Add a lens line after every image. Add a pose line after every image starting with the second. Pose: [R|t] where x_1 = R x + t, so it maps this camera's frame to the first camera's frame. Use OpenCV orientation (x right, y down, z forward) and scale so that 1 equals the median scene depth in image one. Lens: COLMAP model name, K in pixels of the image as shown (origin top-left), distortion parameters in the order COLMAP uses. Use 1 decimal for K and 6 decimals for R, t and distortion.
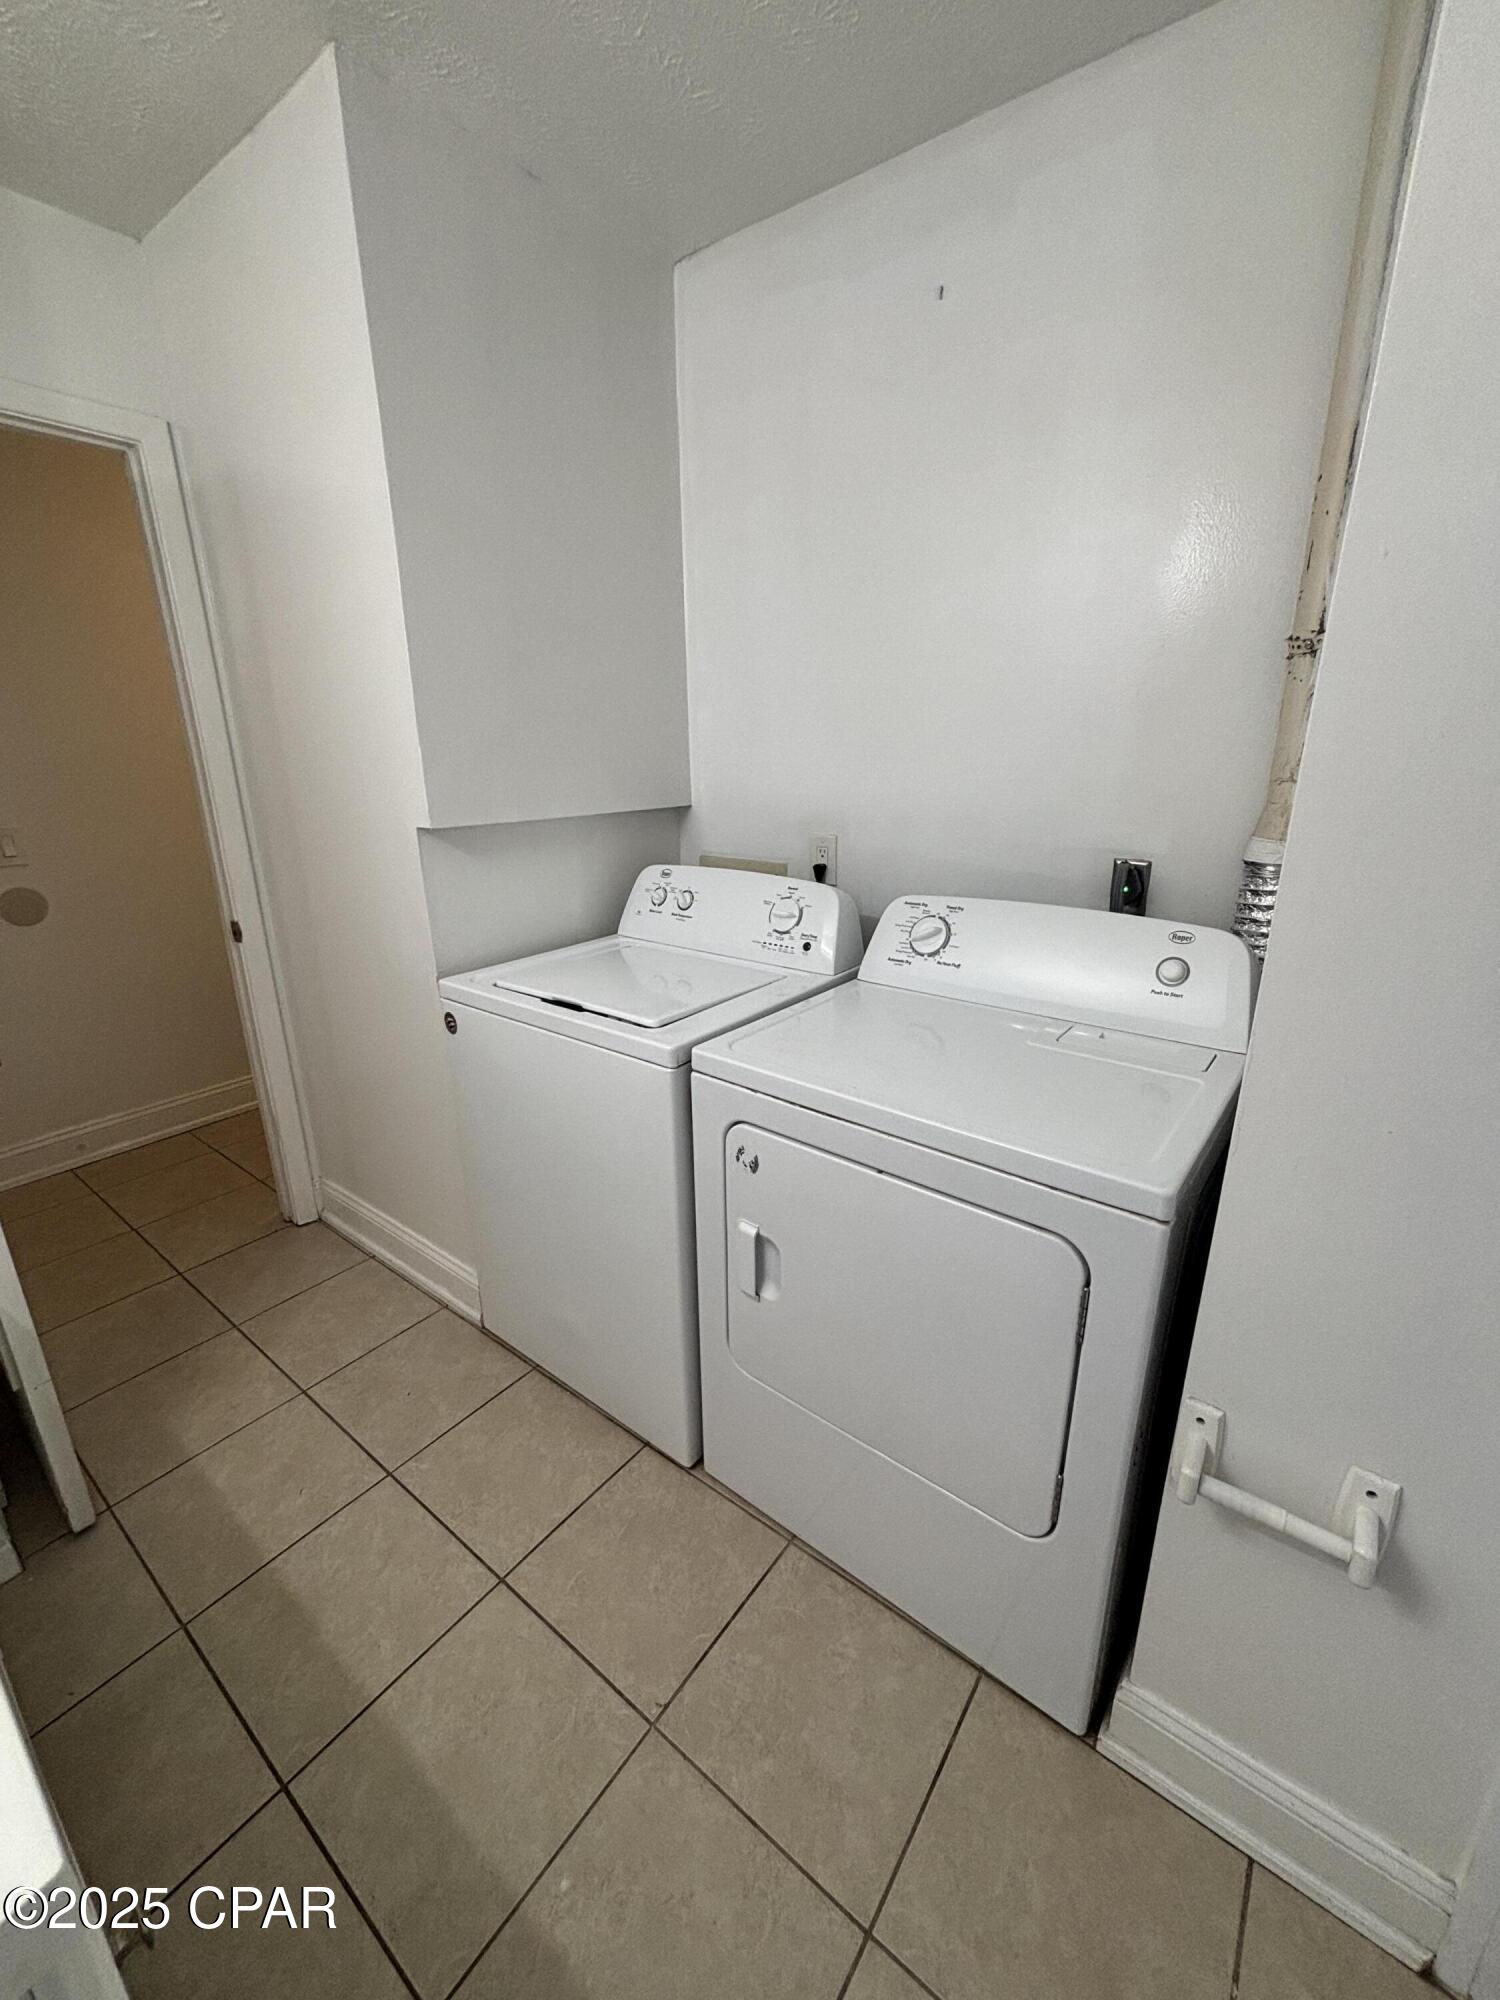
lens RADIAL K [[808.5, 0, 765.3], [0, 808.5, 998.9], [0, 0, 1]] dist [-0.001914, -0.000409]
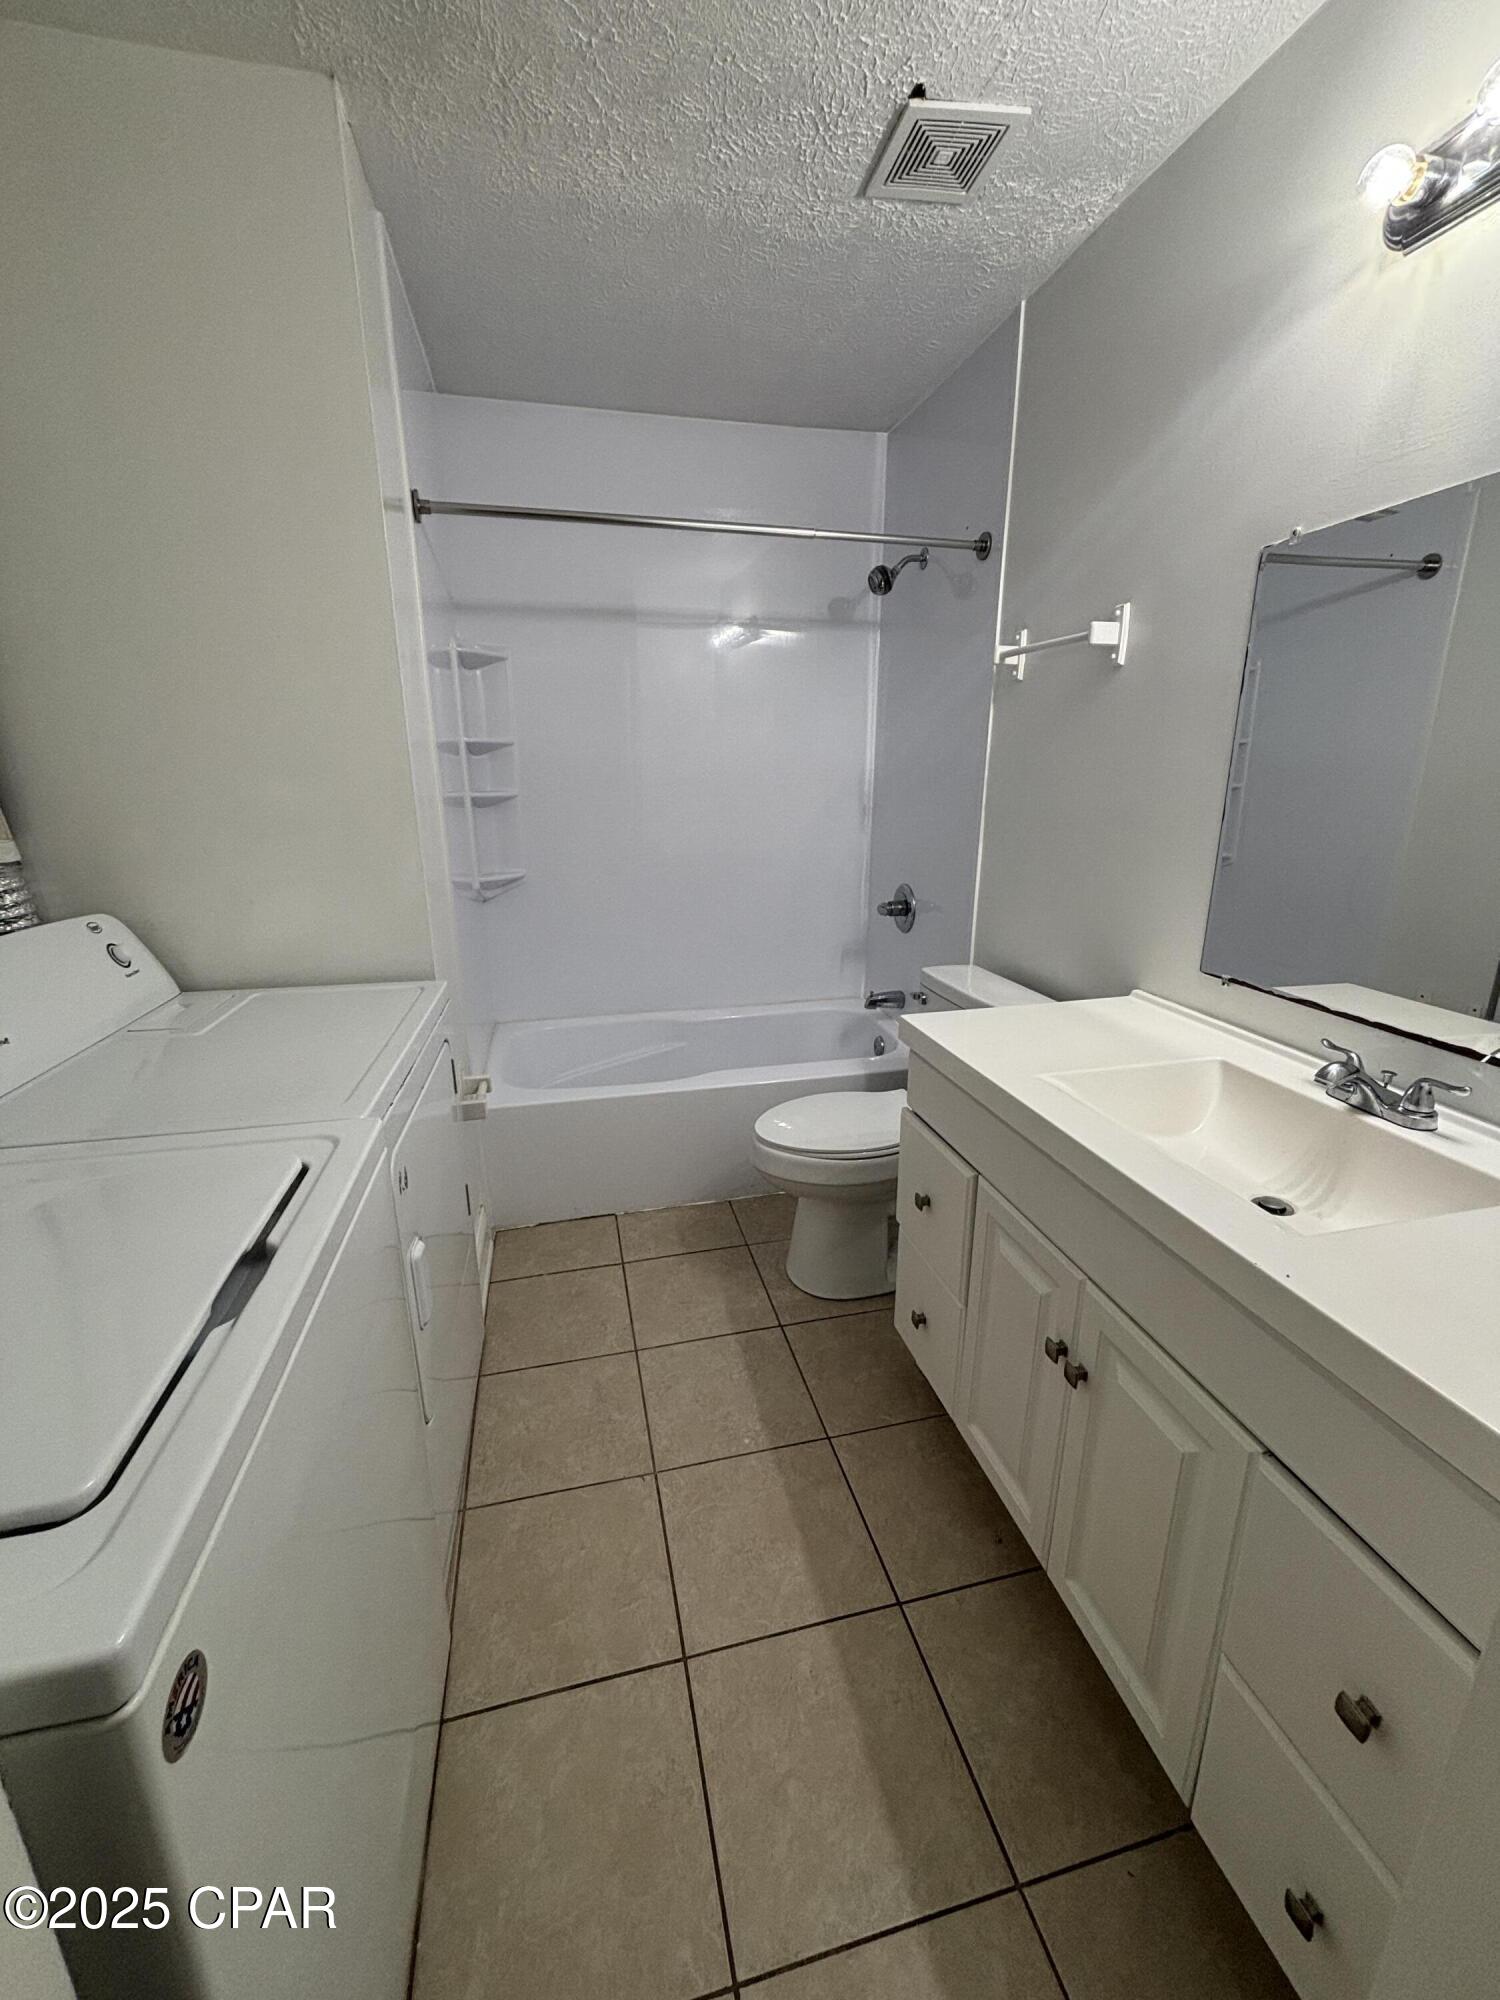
lens RADIAL K [[808.5, 0, 753.8], [0, 808.5, 1001.0], [0, 0, 1]] dist [-0.001914, -0.000409]
pose [[-0.777432, -0.161146, 0.607974, -0.859759], [0.193132, 0.858762, 0.474582, -0.340430], [-0.598582, 0.486374, -0.636506, 1.232363]]
